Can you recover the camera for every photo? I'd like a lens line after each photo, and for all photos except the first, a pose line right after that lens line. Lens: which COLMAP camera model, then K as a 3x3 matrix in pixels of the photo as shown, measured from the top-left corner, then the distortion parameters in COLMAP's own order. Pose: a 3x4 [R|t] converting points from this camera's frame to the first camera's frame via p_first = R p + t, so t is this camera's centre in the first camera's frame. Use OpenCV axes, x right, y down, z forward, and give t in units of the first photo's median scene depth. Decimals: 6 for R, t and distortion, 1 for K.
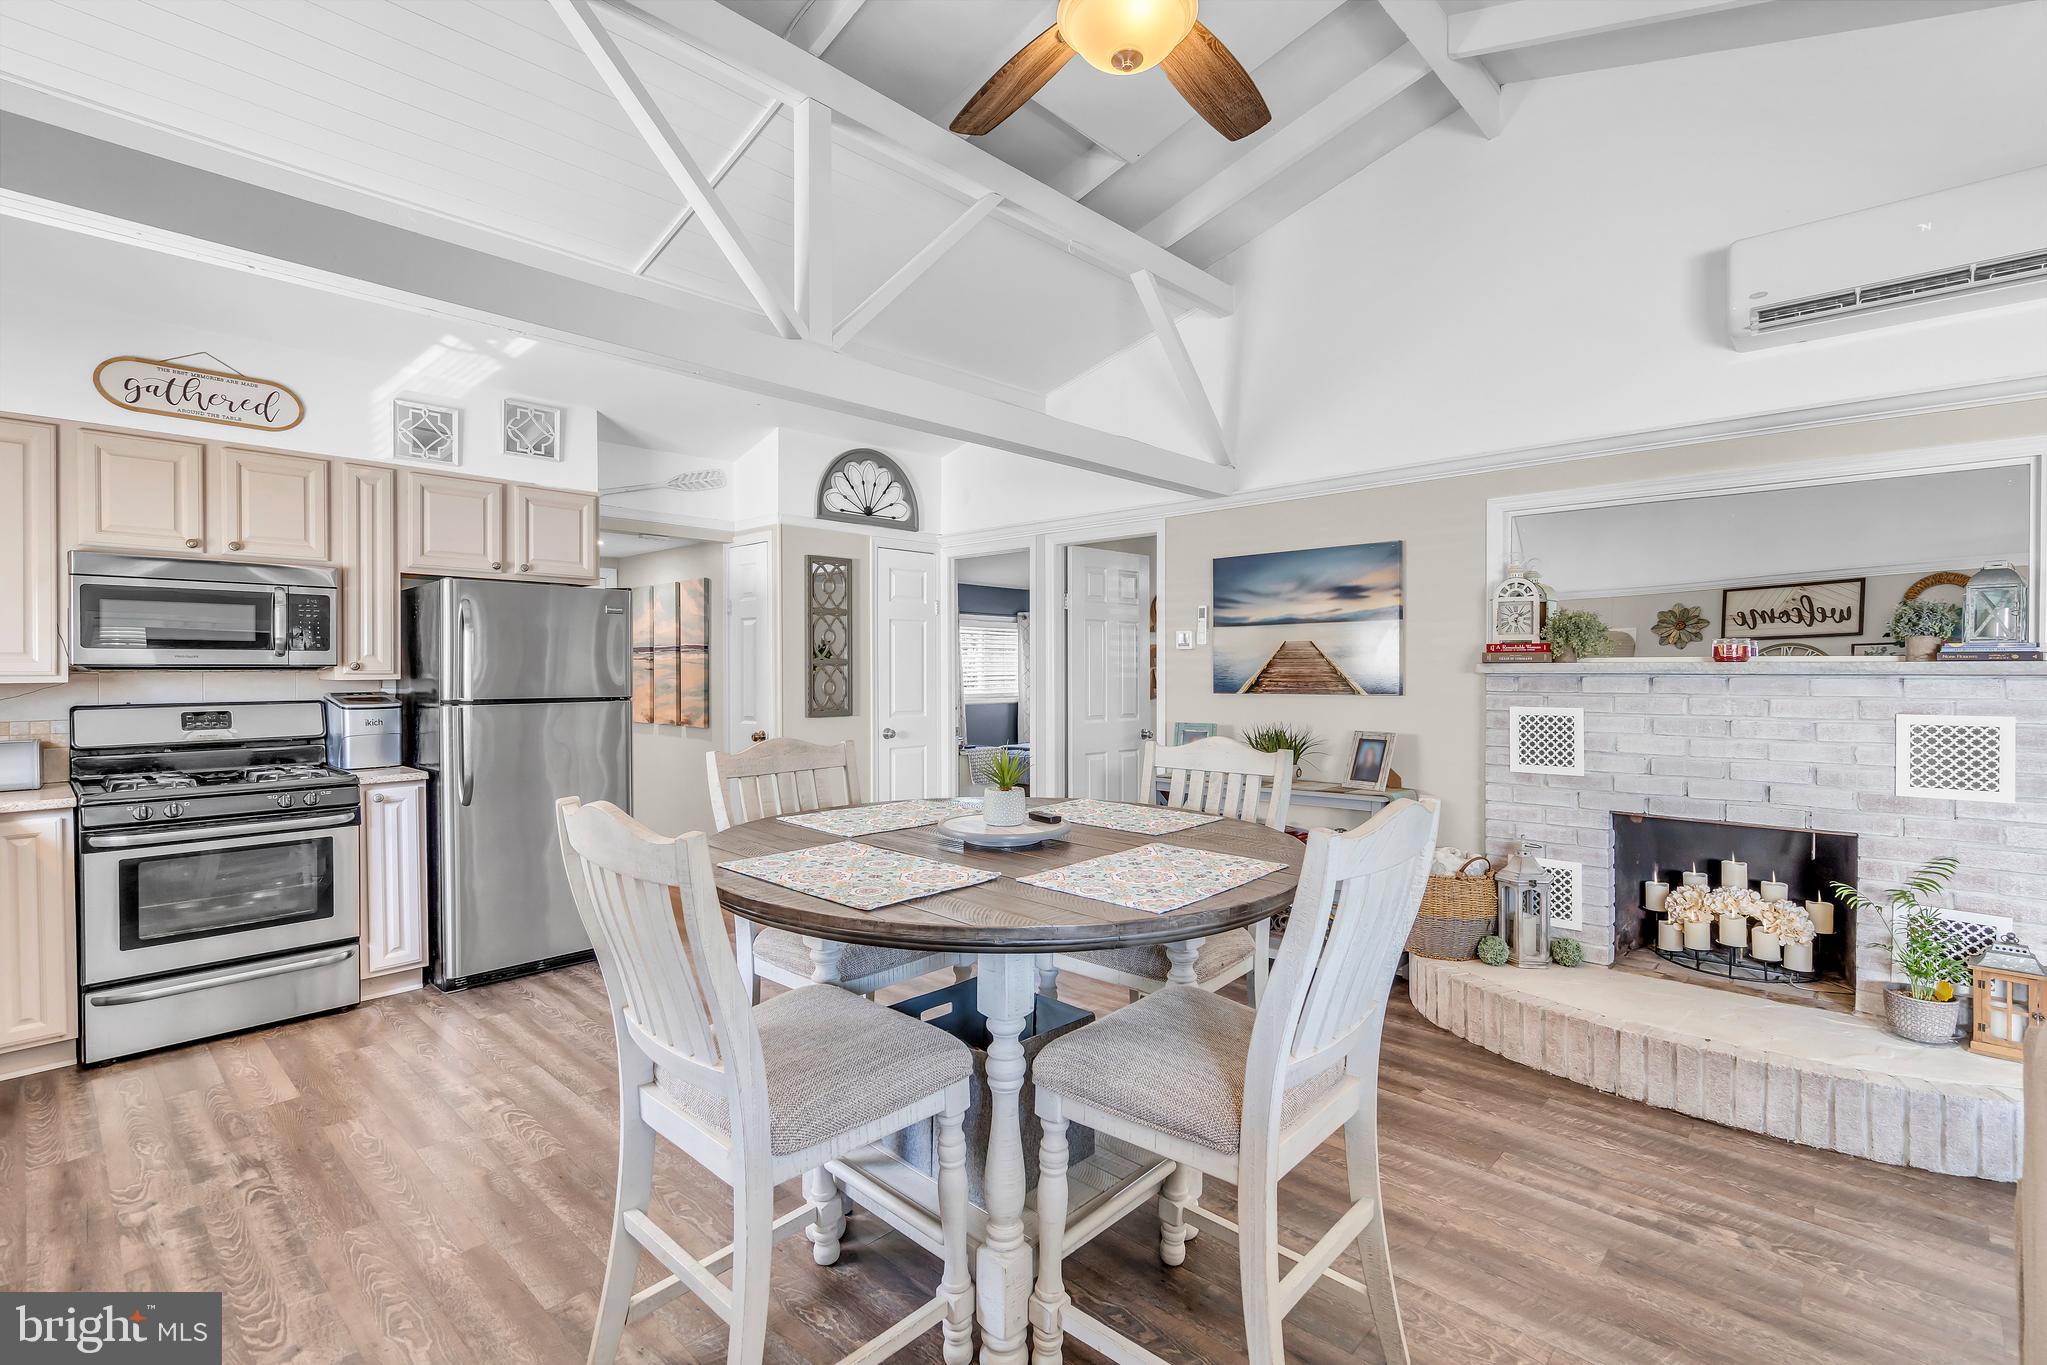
lens RADIAL K [[935.4, 0, 1016.2], [0, 935.4, 673.9], [0, 0, 1]] dist [-0.005091, 0.001406]
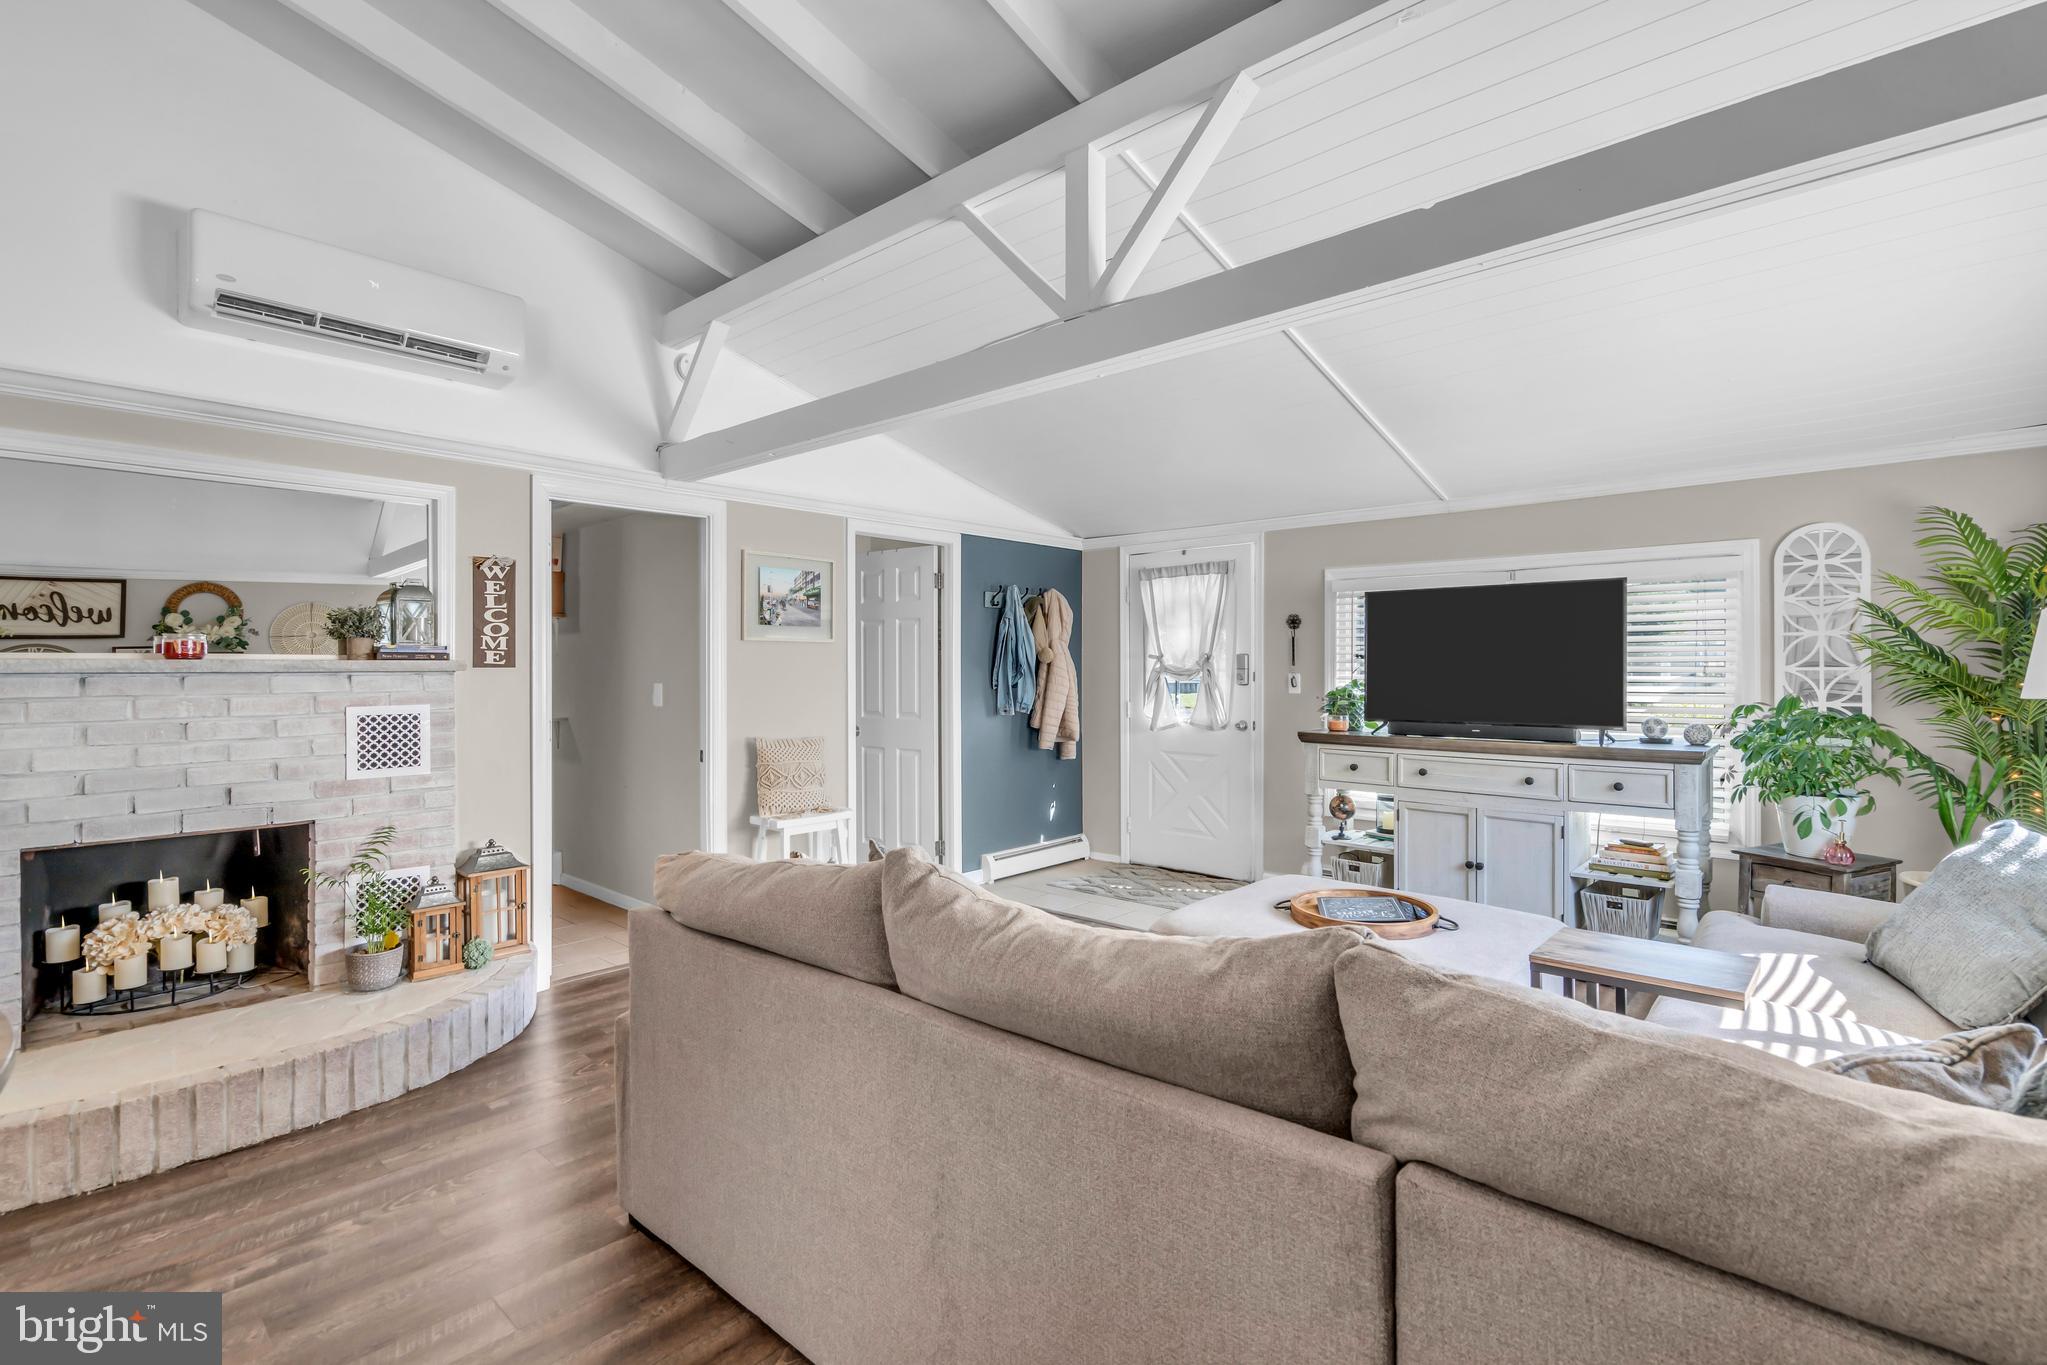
lens RADIAL K [[935.4, 0, 1018.7], [0, 935.4, 672.7], [0, 0, 1]] dist [-0.005091, 0.001406]
pose [[-0.021132, -0.002415, 0.999774, -0.171834], [0.012860, 0.999914, 0.002687, 0.008511], [-0.999694, 0.012914, -0.021099, 0.195617]]
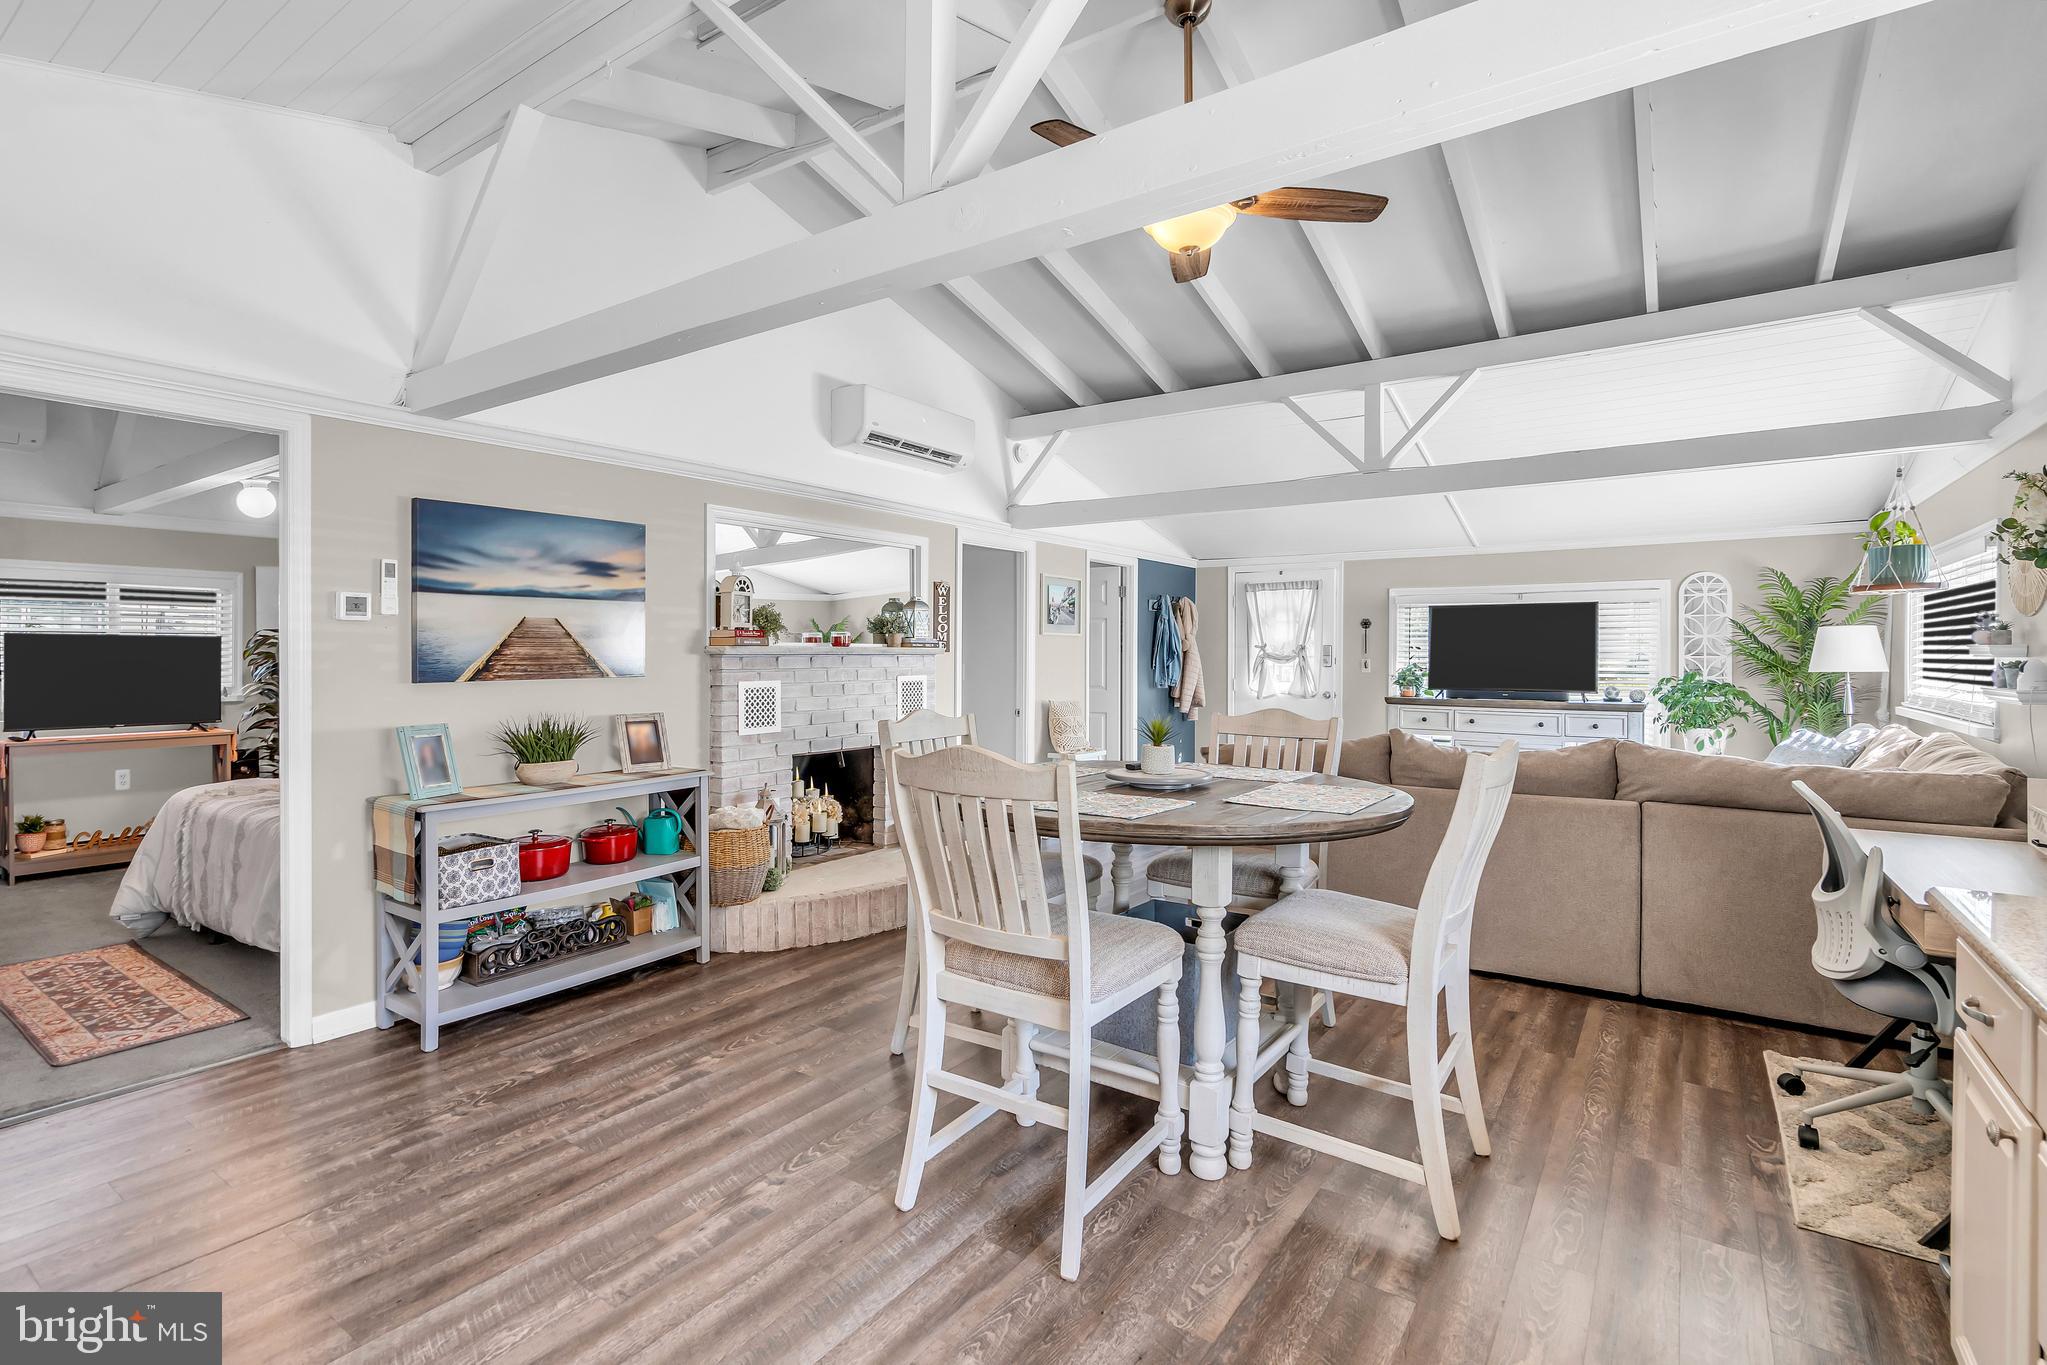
lens RADIAL K [[935.4, 0, 1023.8], [0, 935.4, 664.7], [0, 0, 1]] dist [-0.005091, 0.001406]
pose [[-0.141208, -0.008875, 0.989940, -0.820692], [0.008001, 0.999917, 0.010106, 0.003947], [-0.989948, 0.009347, -0.141126, 0.917304]]
